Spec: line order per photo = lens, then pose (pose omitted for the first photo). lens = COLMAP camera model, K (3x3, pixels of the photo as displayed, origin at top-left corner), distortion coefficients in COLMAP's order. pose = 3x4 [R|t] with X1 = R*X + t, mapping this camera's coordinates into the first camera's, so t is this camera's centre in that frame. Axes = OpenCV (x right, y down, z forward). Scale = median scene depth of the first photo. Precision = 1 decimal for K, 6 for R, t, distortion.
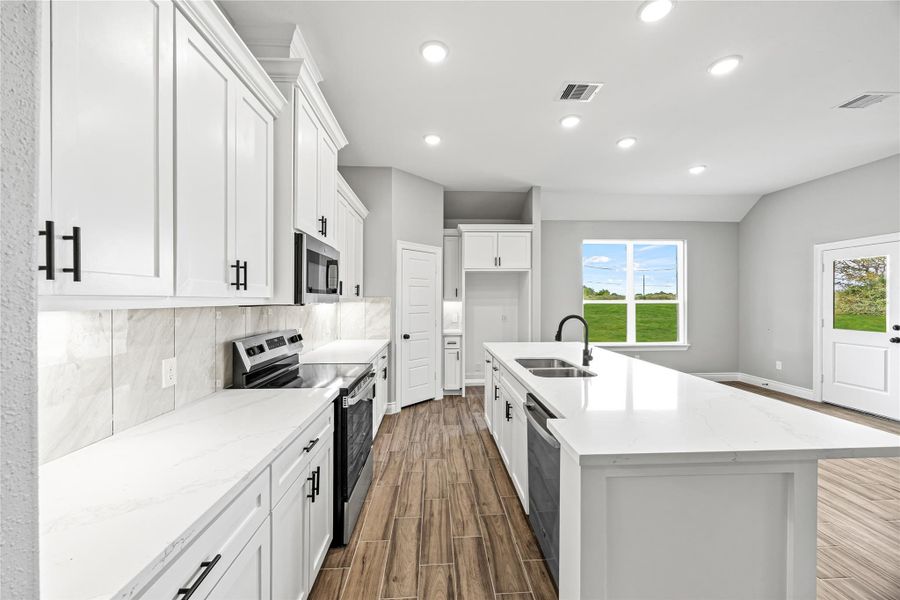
lens RADIAL K [[348.9, 0, 450.2], [0, 348.9, 287.0], [0, 0, 1]] dist [0.000390, -0.000108]
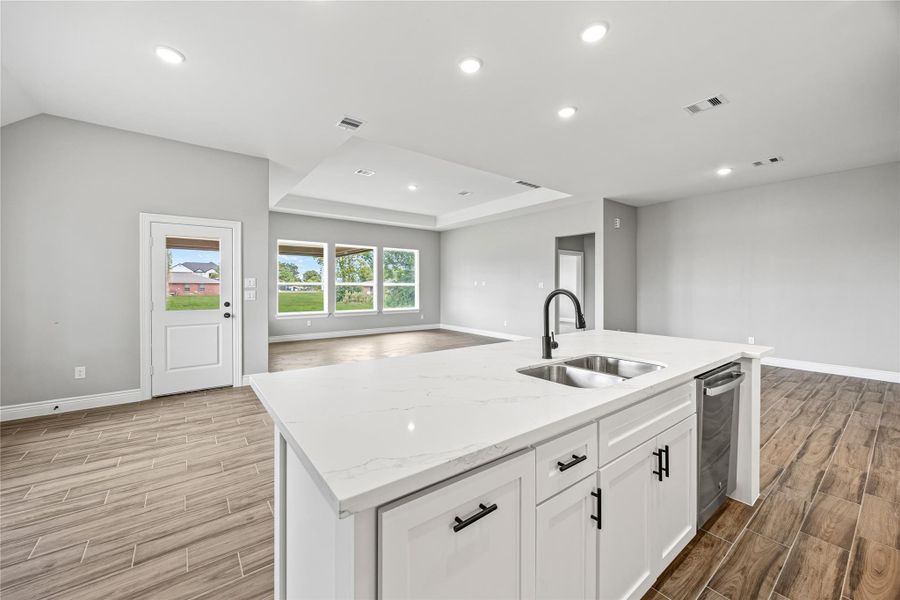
lens RADIAL K [[348.9, 0, 450.2], [0, 348.9, 287.0], [0, 0, 1]] dist [0.000390, -0.000108]
pose [[-0.568437, 0.001070, 0.822726, -0.064437], [-0.029540, 0.999328, -0.021710, 0.062212], [-0.822196, -0.036644, -0.568023, 1.033654]]
